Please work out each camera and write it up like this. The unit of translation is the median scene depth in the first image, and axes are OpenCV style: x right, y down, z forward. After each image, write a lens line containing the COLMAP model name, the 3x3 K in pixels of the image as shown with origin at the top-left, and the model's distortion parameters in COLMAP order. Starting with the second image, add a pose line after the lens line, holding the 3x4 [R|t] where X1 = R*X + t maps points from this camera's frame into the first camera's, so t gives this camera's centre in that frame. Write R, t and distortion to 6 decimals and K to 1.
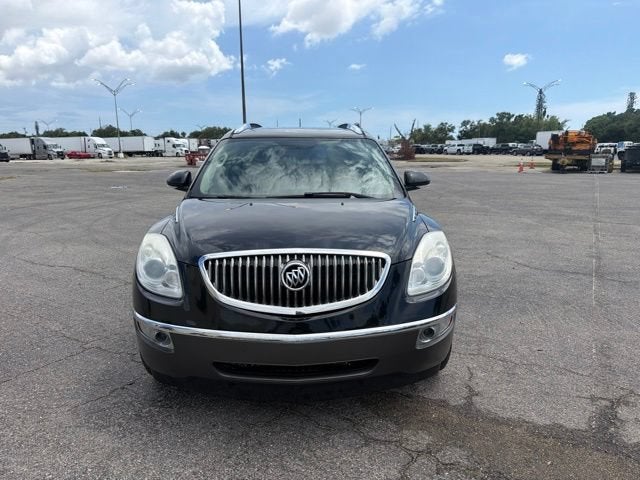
lens RADIAL K [[451.4, 0, 320.0], [0, 451.4, 240.0], [0, 0, 1]] dist [0.019824, -0.031222]
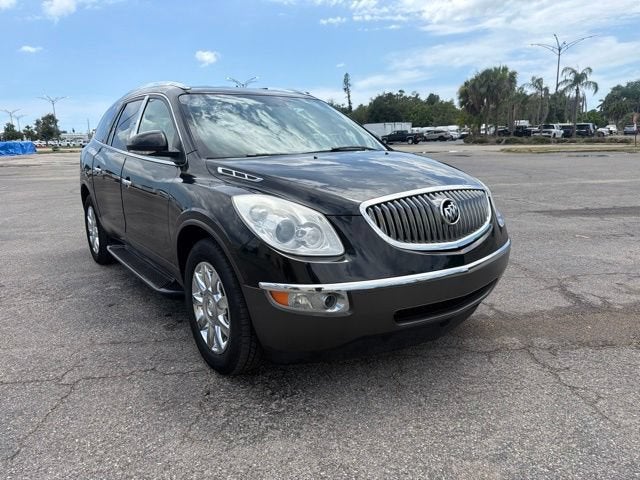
lens RADIAL K [[451.4, 0, 320.0], [0, 451.4, 240.0], [0, 0, 1]] dist [0.019824, -0.031222]
pose [[0.816899, -0.138271, 0.559962, -0.850052], [0.130817, 0.989956, 0.053608, 0.049545], [-0.561750, 0.029460, 0.826782, 0.303563]]
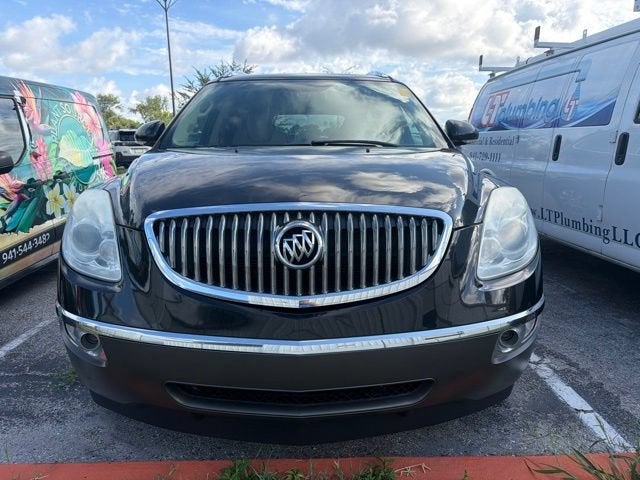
lens RADIAL K [[451.4, 0, 320.0], [0, 451.4, 240.0], [0, 0, 1]] dist [0.019824, -0.031222]
pose [[0.999852, 0.004153, -0.016672, -0.015344], [-0.004010, 0.999955, 0.008609, 0.065640], [0.016707, -0.008540, 0.999824, 0.380216]]
